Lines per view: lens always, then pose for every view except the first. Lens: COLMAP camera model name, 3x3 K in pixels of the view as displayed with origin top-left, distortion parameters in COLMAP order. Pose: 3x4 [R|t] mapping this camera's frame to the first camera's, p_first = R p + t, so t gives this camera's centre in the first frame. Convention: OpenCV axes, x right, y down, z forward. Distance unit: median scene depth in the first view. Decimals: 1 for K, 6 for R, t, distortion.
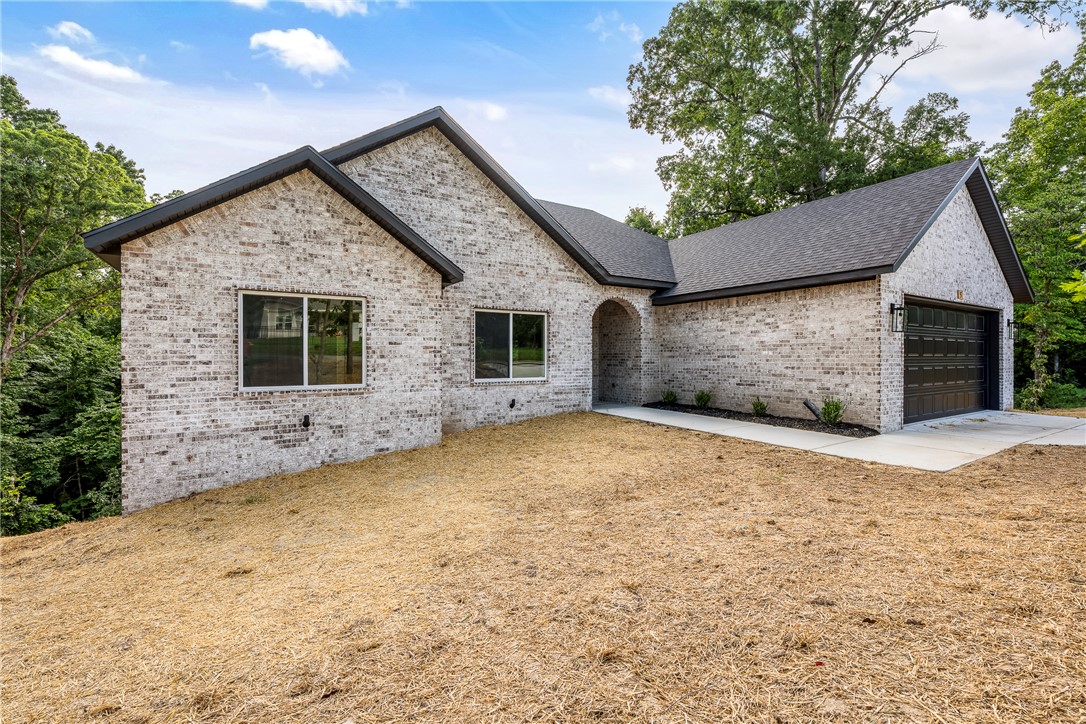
lens RADIAL K [[486.4, 0, 542.6], [0, 486.4, 354.7], [0, 0, 1]] dist [0.000255, 0.000057]
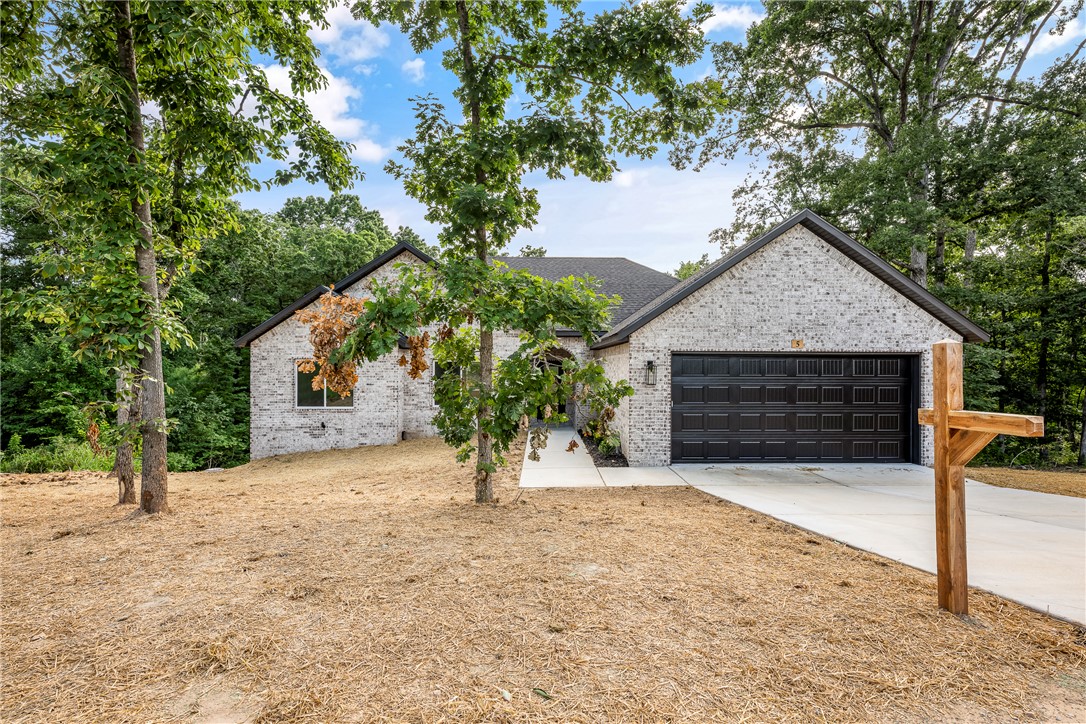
lens RADIAL K [[480.2, 0, 538.3], [0, 480.2, 358.0], [0, 0, 1]] dist [-0.000287, 0.000132]
pose [[0.855625, -0.003184, -0.517587, 1.247587], [-0.002107, 0.999951, -0.009635, -0.115049], [0.517592, 0.009334, 0.855577, -0.197947]]
